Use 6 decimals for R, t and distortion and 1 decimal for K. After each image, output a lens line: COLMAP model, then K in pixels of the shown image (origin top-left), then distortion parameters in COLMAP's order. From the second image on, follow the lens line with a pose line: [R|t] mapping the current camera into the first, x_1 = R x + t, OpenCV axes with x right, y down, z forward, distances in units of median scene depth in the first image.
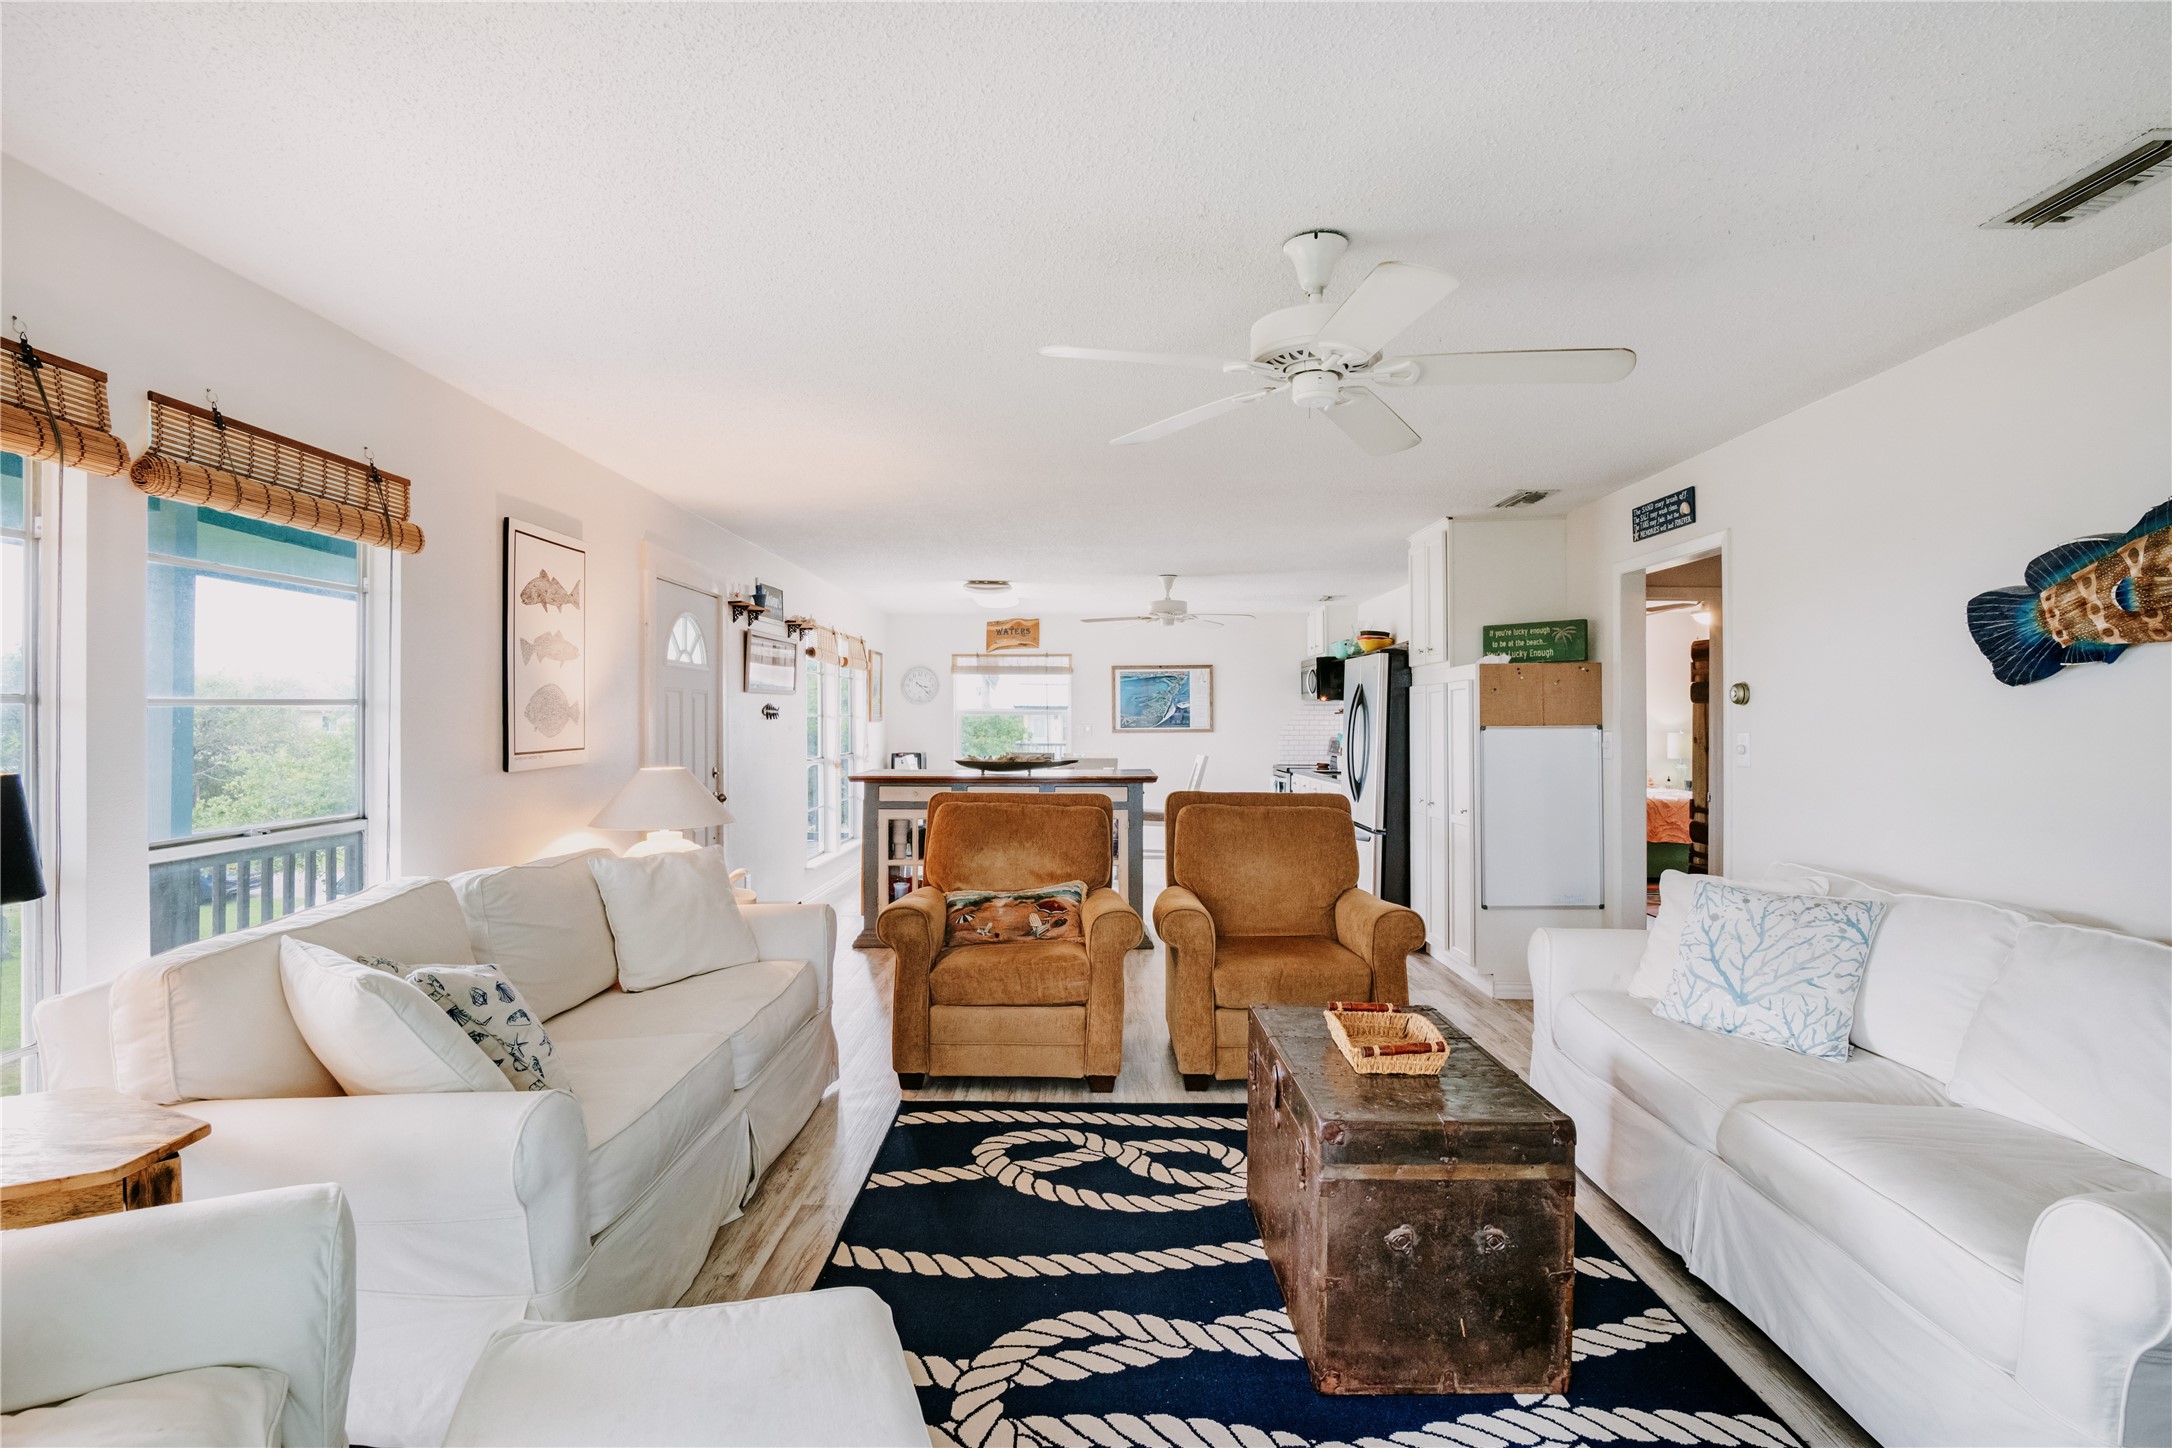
lens RADIAL K [[1112.3, 0, 1086.6], [0, 1112.3, 720.1], [0, 0, 1]] dist [-0.003767, -0.000607]
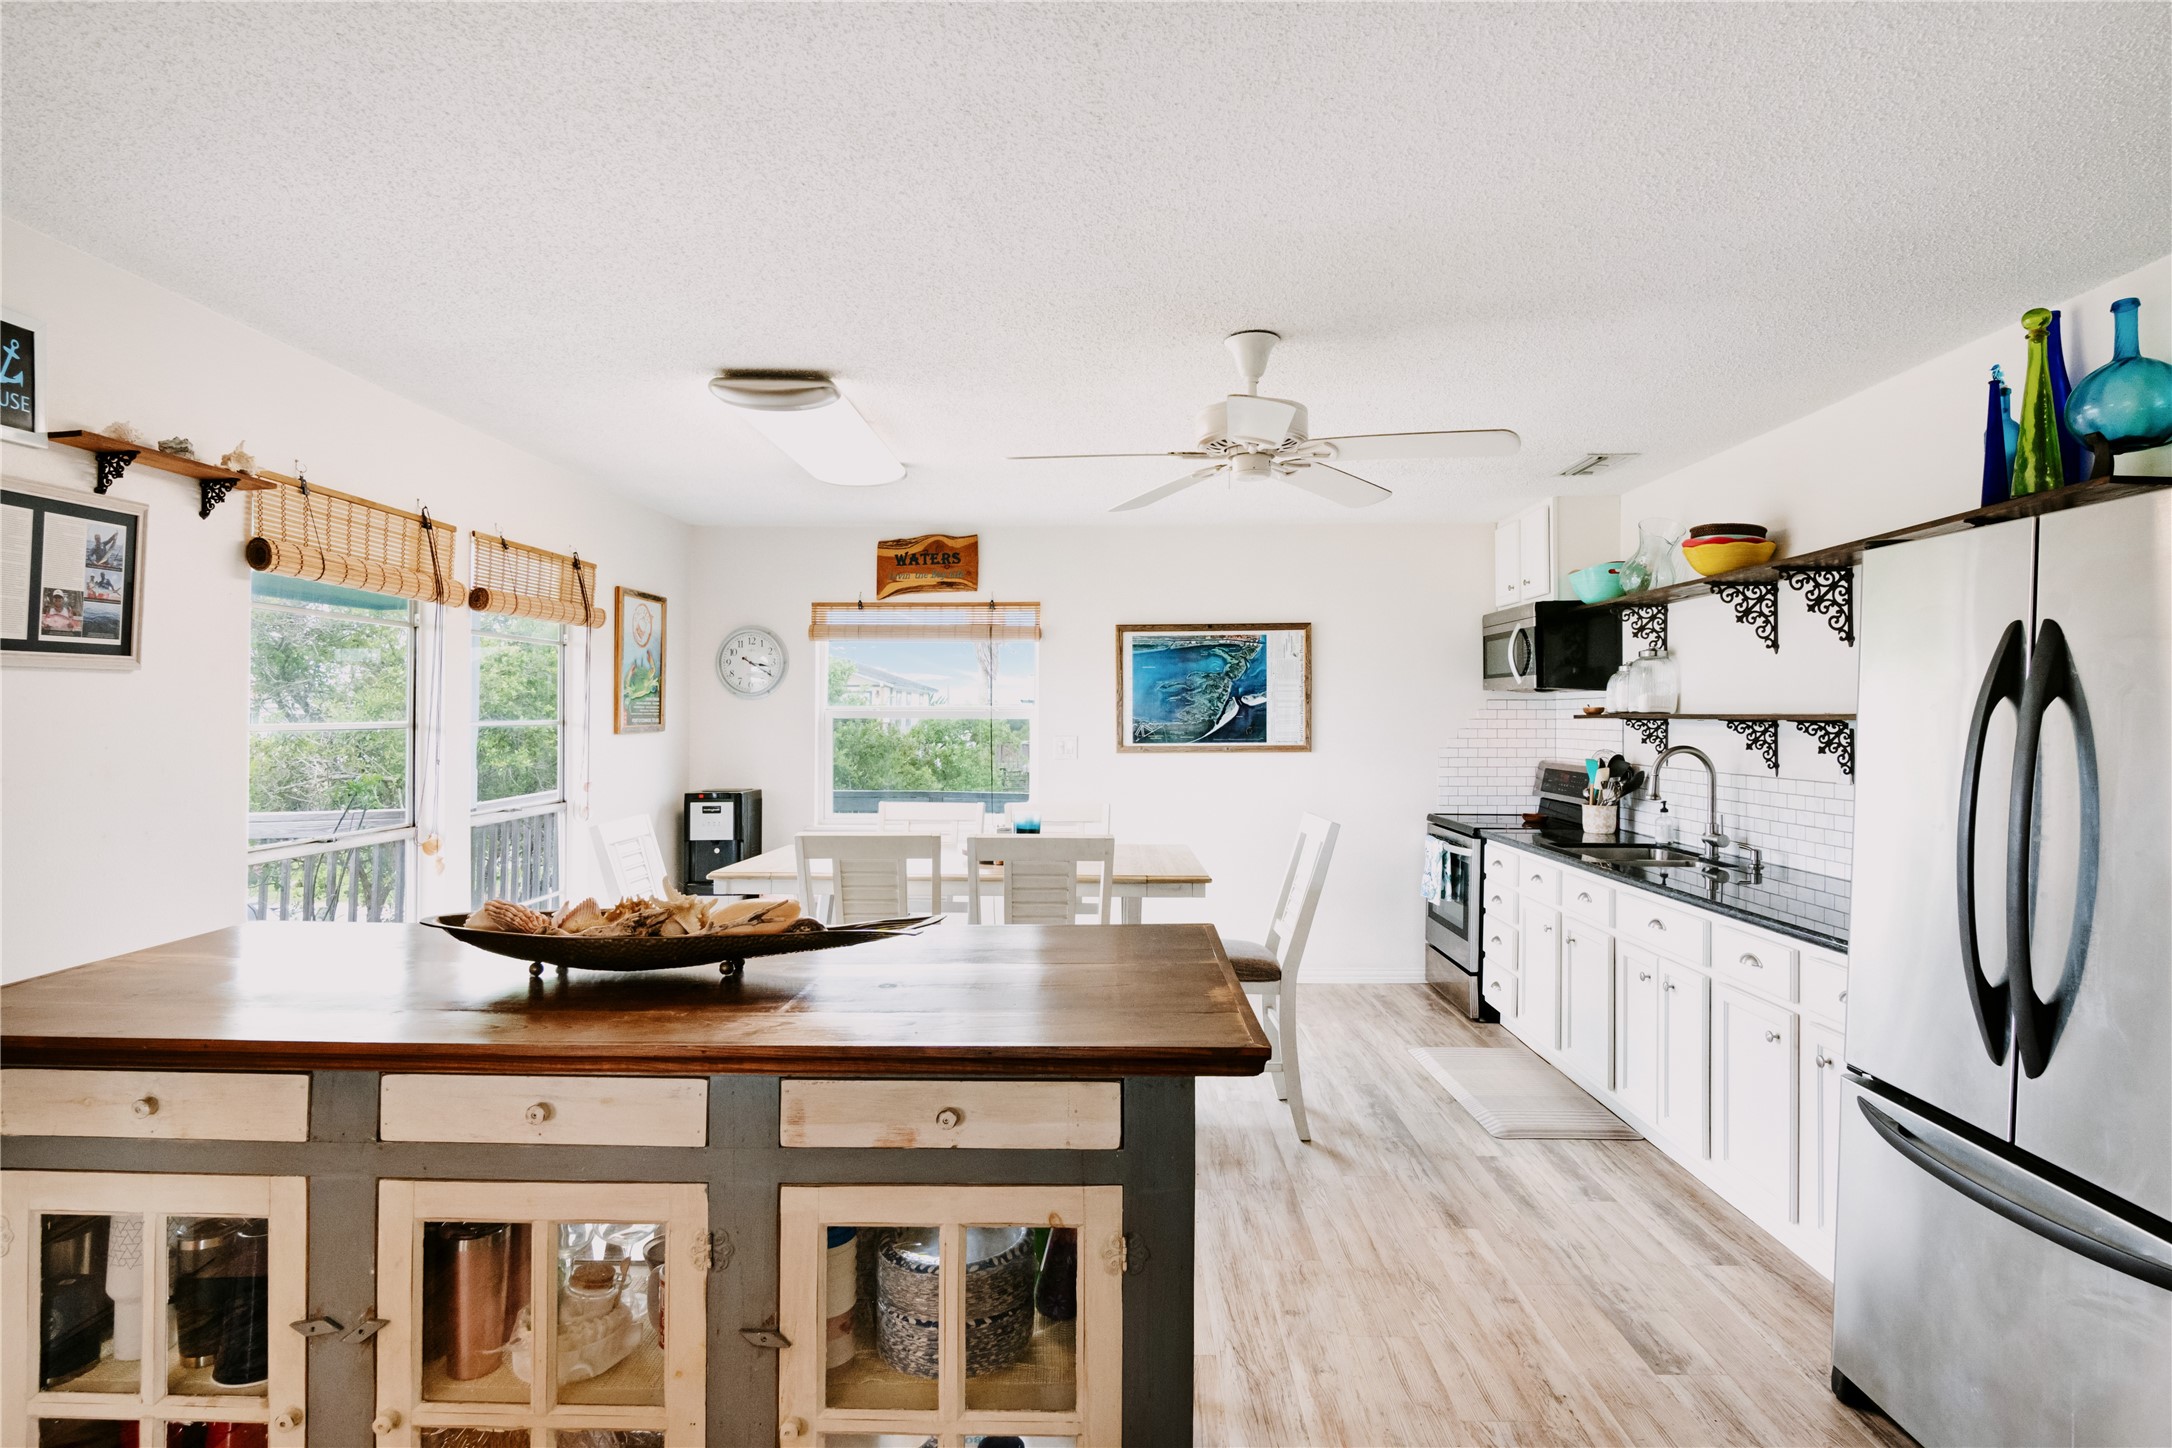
lens RADIAL K [[1112.3, 0, 1081.3], [0, 1112.3, 718.3], [0, 0, 1]] dist [-0.003767, -0.000607]
pose [[0.999596, 0.002235, -0.028335, 0.020996], [-0.002173, 0.999995, 0.002220, -0.006081], [0.028340, -0.002157, 0.999596, 0.479007]]
